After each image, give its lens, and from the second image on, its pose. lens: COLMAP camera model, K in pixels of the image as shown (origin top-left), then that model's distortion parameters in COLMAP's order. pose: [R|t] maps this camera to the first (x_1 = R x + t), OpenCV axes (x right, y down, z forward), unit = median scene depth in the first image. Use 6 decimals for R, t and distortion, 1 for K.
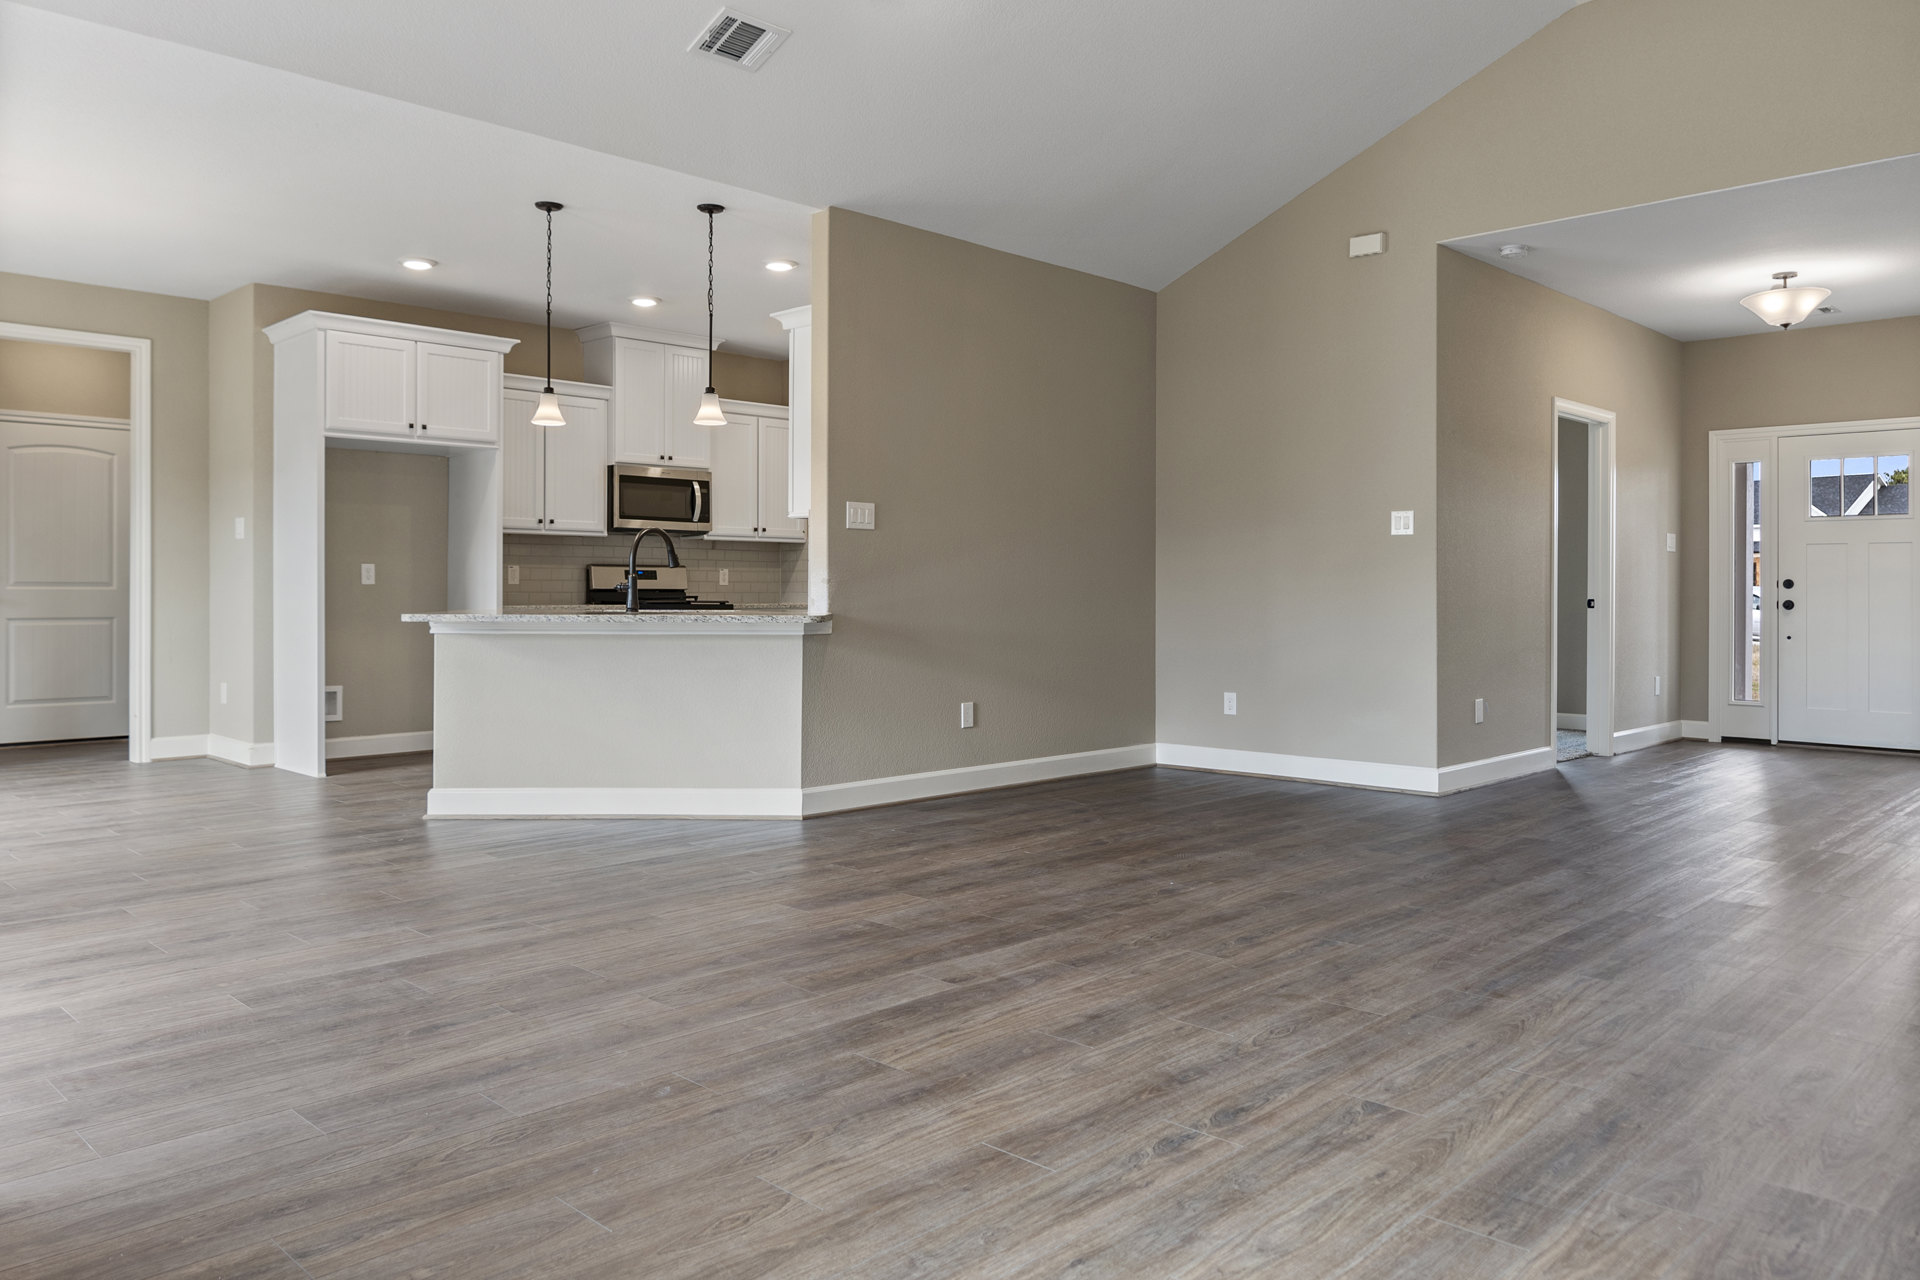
lens RADIAL K [[1367.2, 0, 961.0], [0, 1367.2, 570.2], [0, 0, 1]] dist [0.000920, -0.000022]
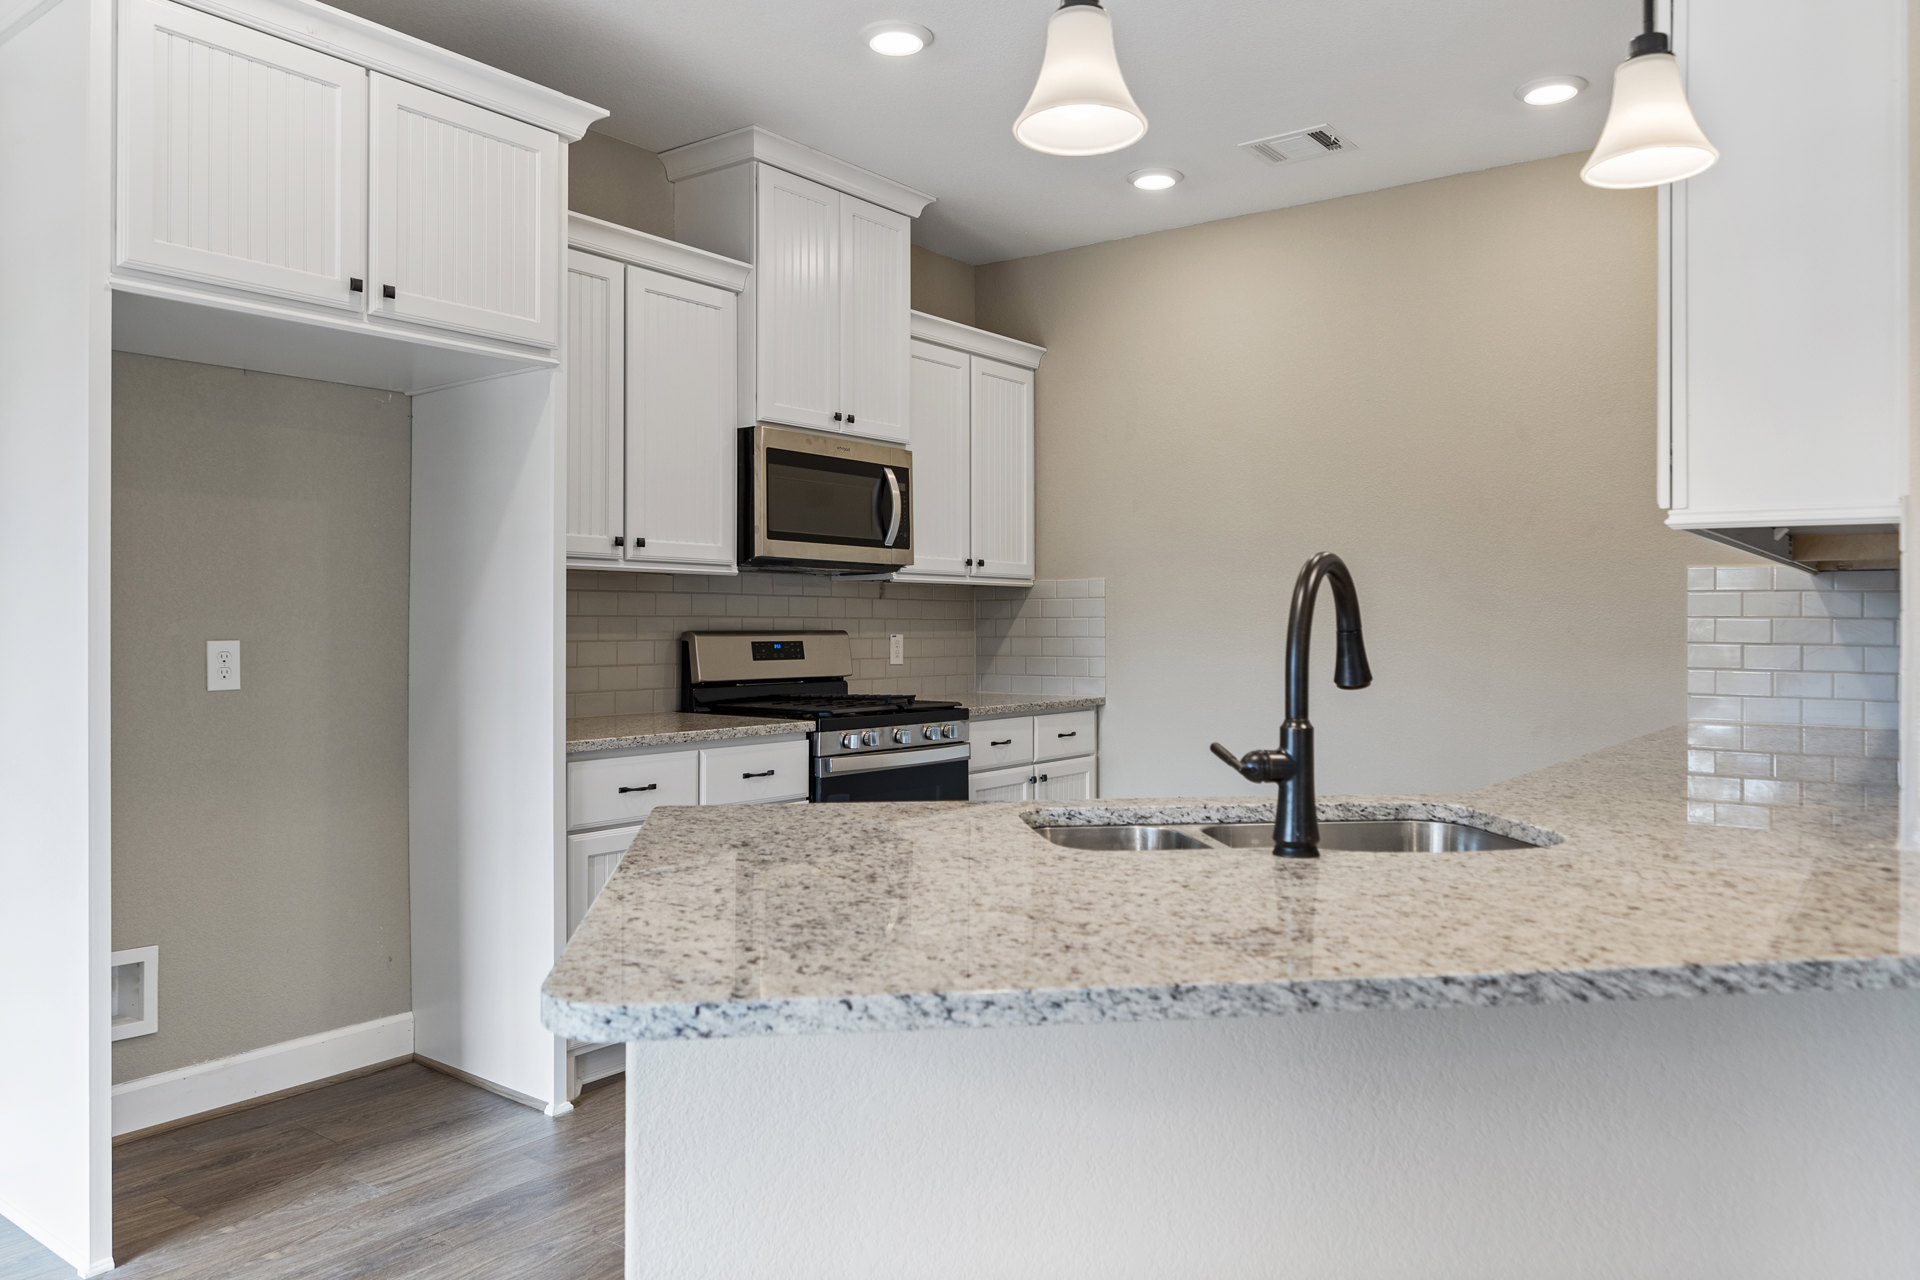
lens RADIAL K [[1346.1, 0, 964.5], [0, 1346.1, 602.2], [0, 0, 1]] dist [-0.005602, 0.000314]
pose [[0.991582, 0.001953, 0.129464, -0.249601], [-0.001811, 0.999998, -0.001216, -0.015261], [-0.129466, 0.000972, 0.991583, 0.536948]]
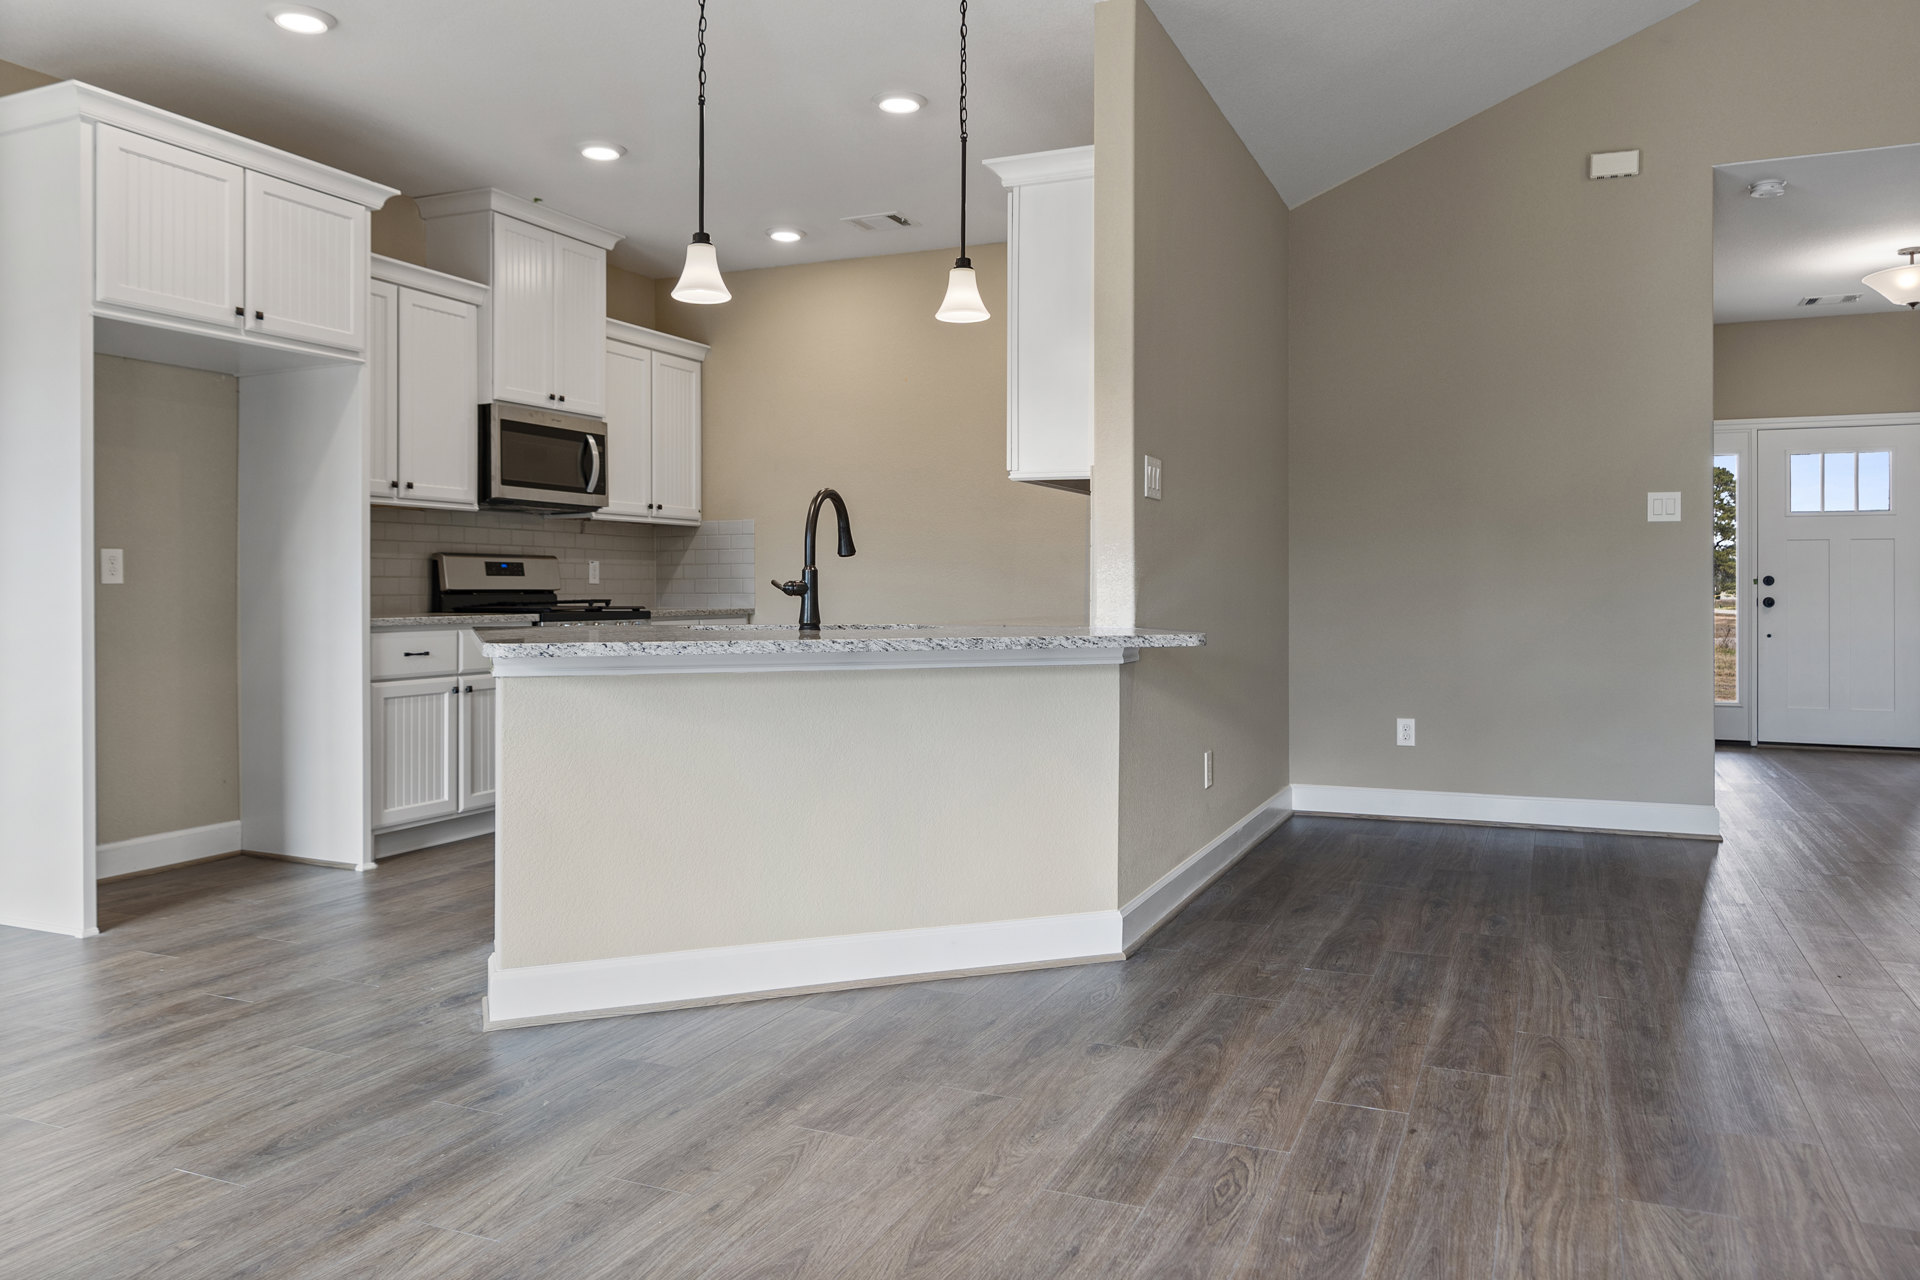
lens RADIAL K [[1354.5, 0, 968.5], [0, 1354.5, 575.1], [0, 0, 1]] dist [-0.006443, -0.000198]
pose [[0.934365, 0.000398, 0.356317, -0.280271], [-0.002566, 0.999981, 0.005611, 0.002165], [-0.356308, -0.006157, 0.934348, 0.310956]]
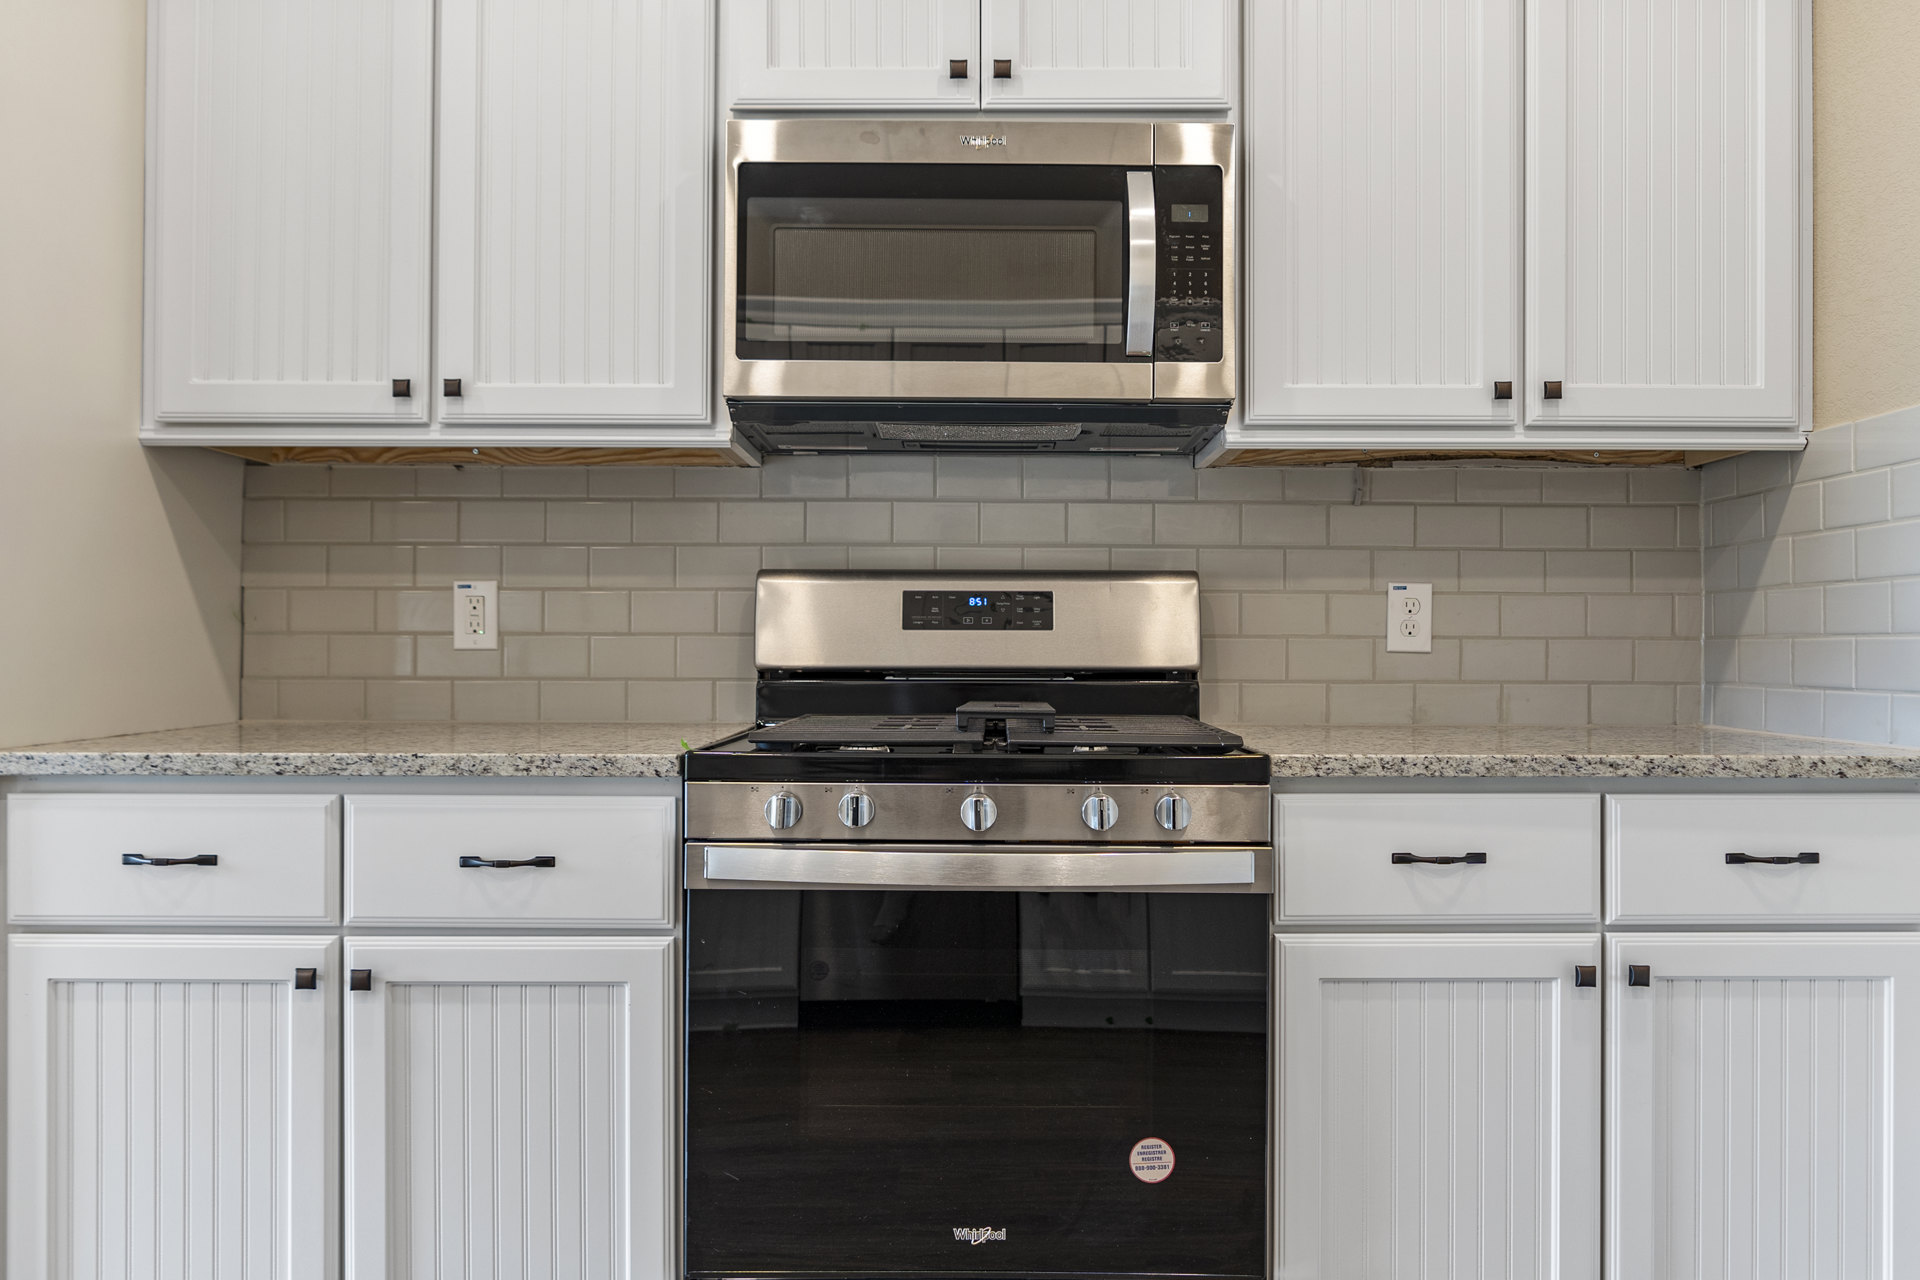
lens RADIAL K [[1349.7, 0, 977.2], [0, 1349.7, 636.4], [0, 0, 1]] dist [-0.008879, 0.005485]
pose [[0.703446, -0.006054, -0.710723, -0.067122], [0.009228, 0.999957, 0.000615, 0.008560], [0.710689, -0.006991, 0.703472, 0.898921]]
